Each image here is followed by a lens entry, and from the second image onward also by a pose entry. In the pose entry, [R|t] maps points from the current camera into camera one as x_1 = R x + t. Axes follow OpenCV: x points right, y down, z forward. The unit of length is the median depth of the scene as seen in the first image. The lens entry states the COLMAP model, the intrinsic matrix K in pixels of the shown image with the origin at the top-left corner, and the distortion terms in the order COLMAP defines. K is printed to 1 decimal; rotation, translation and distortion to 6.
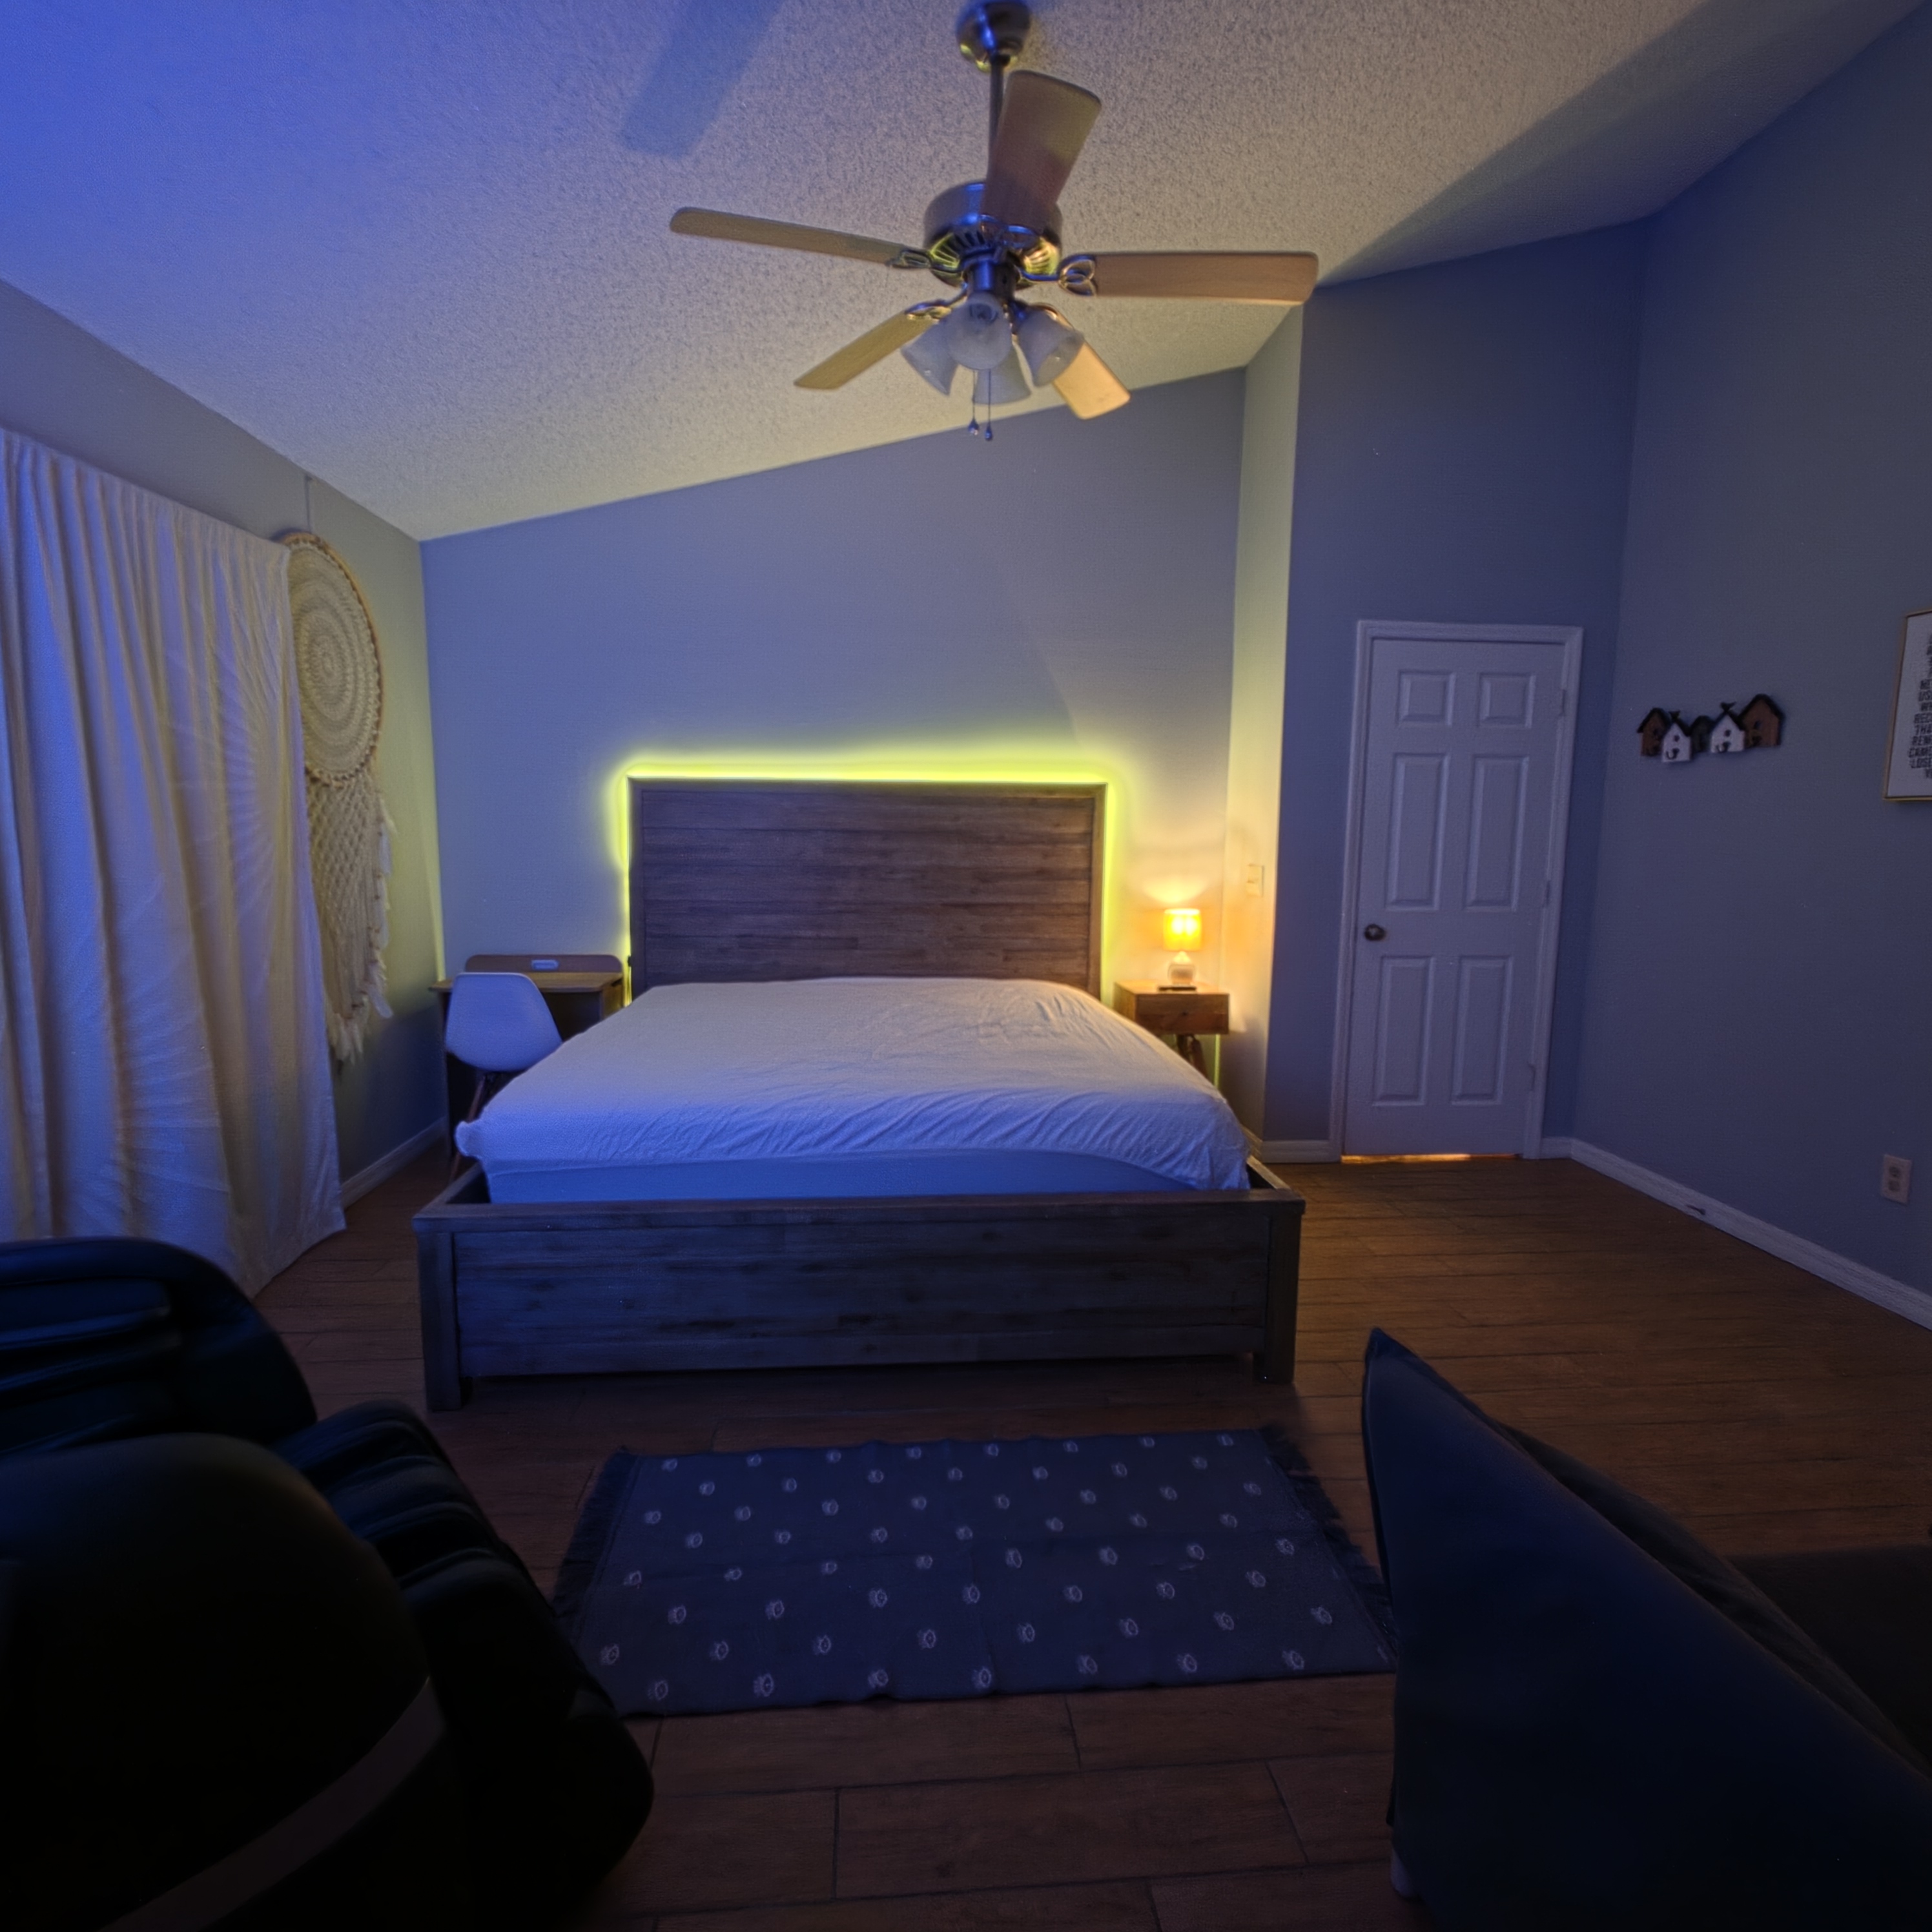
lens RADIAL K [[1034.6, 0, 977.2], [0, 1034.6, 954.1], [0, 0, 1]] dist [-0.003471, 0.000599]
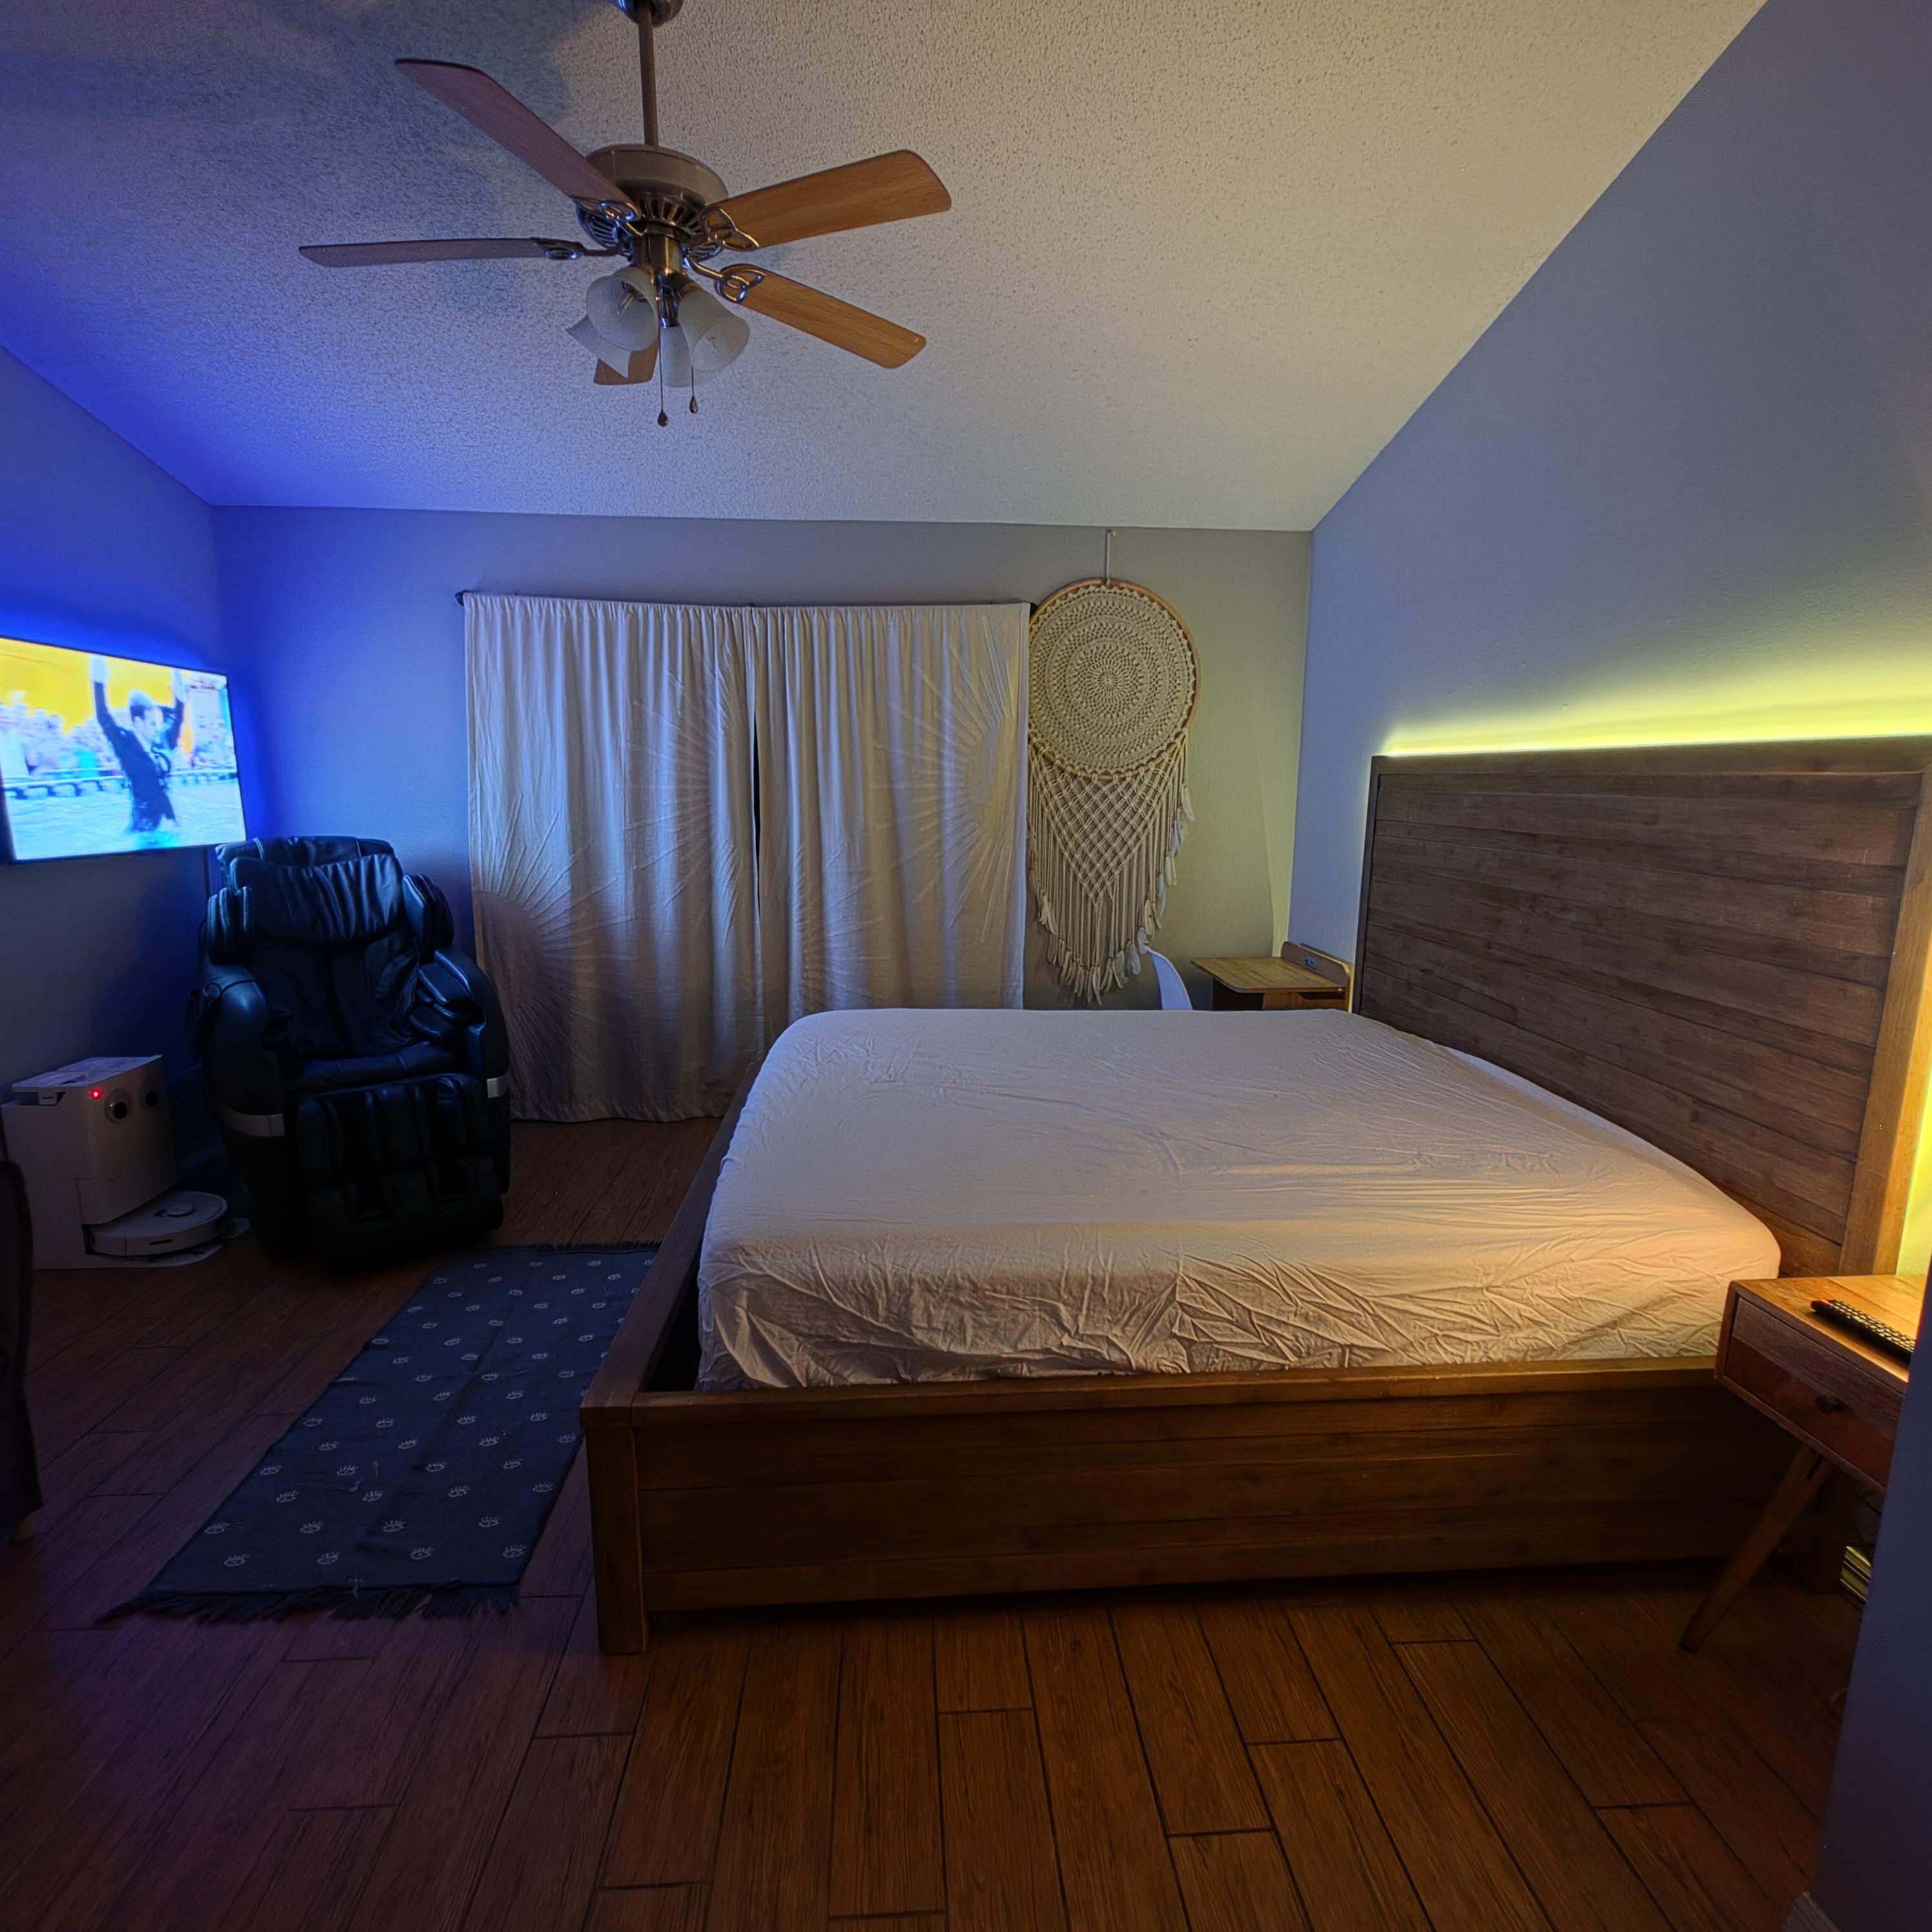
lens RADIAL K [[1034.6, 0, 948.8], [0, 1034.6, 968.2], [0, 0, 1]] dist [-0.003471, 0.000599]
pose [[-0.035926, 0.171431, -0.984541, 0.518807], [-0.125725, 0.976574, 0.174631, -0.106928], [0.991414, 0.130055, -0.013531, 0.682615]]
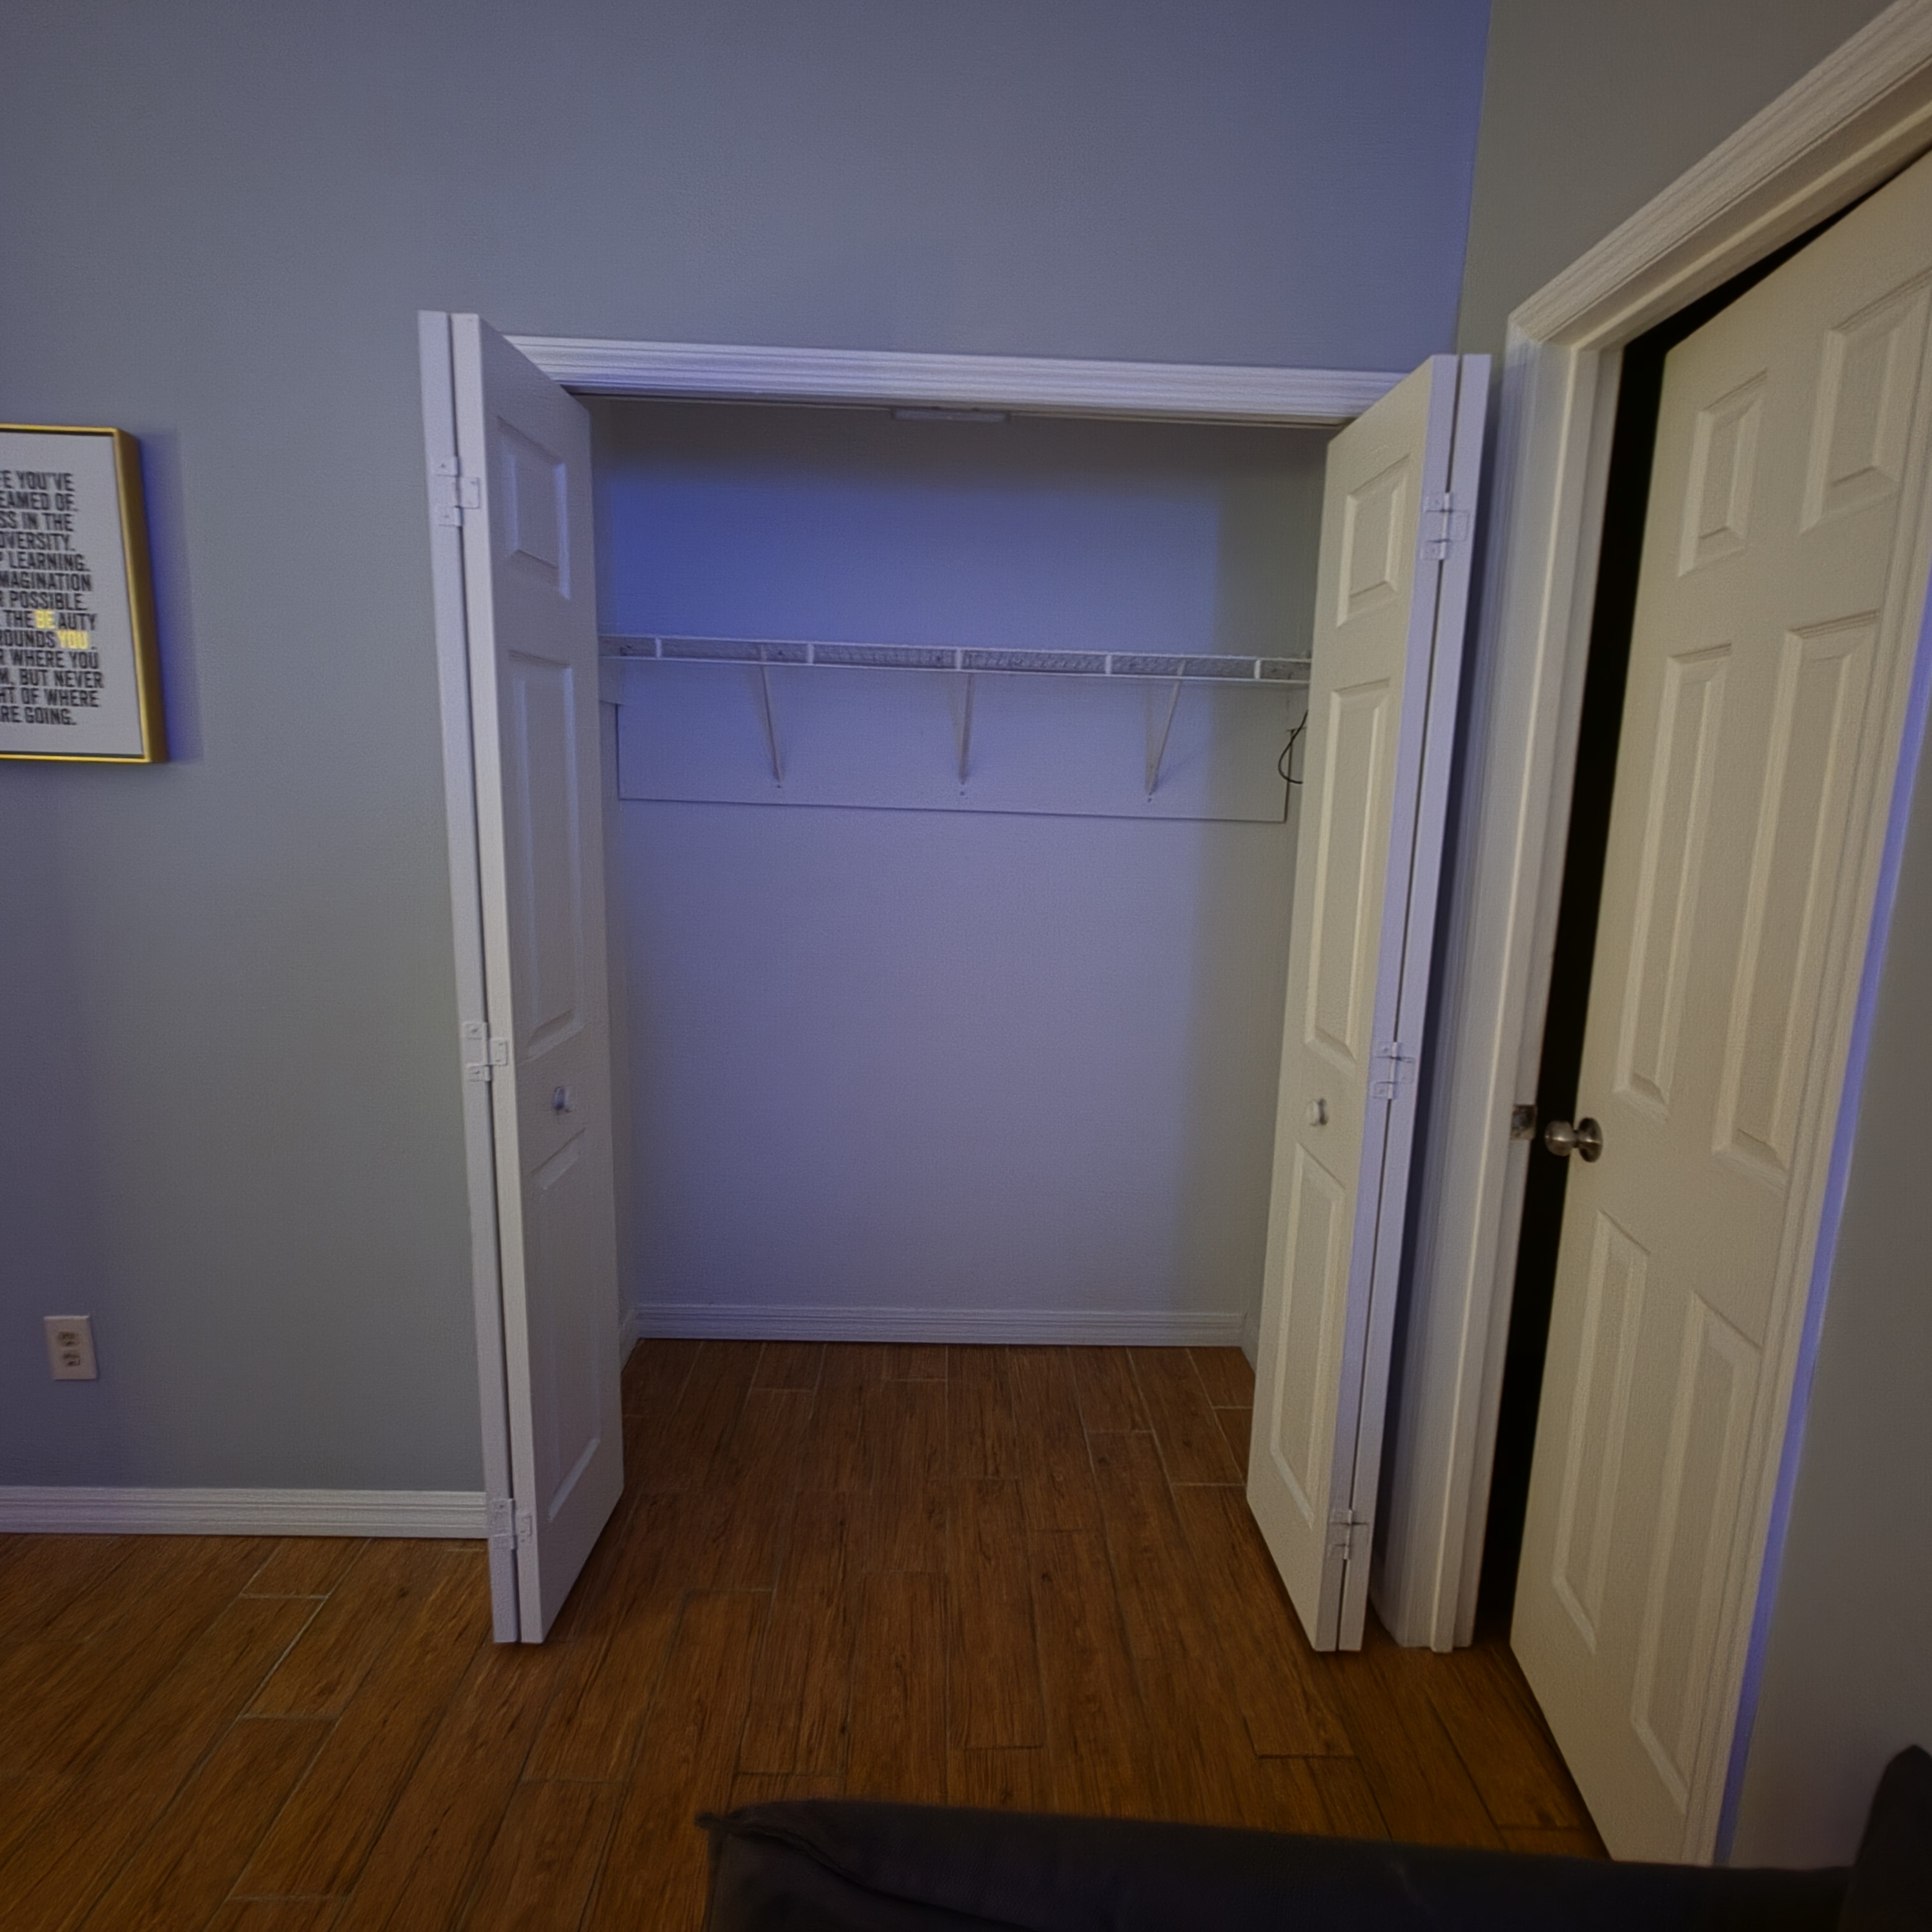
lens RADIAL K [[1034.6, 0, 956.8], [0, 1034.6, 951.3], [0, 0, 1]] dist [-0.003471, 0.000599]
pose [[0.068778, -0.171812, 0.982726, 0.227180], [0.090286, 0.982088, 0.165382, -0.056079], [-0.993538, 0.077351, 0.083059, 0.254761]]
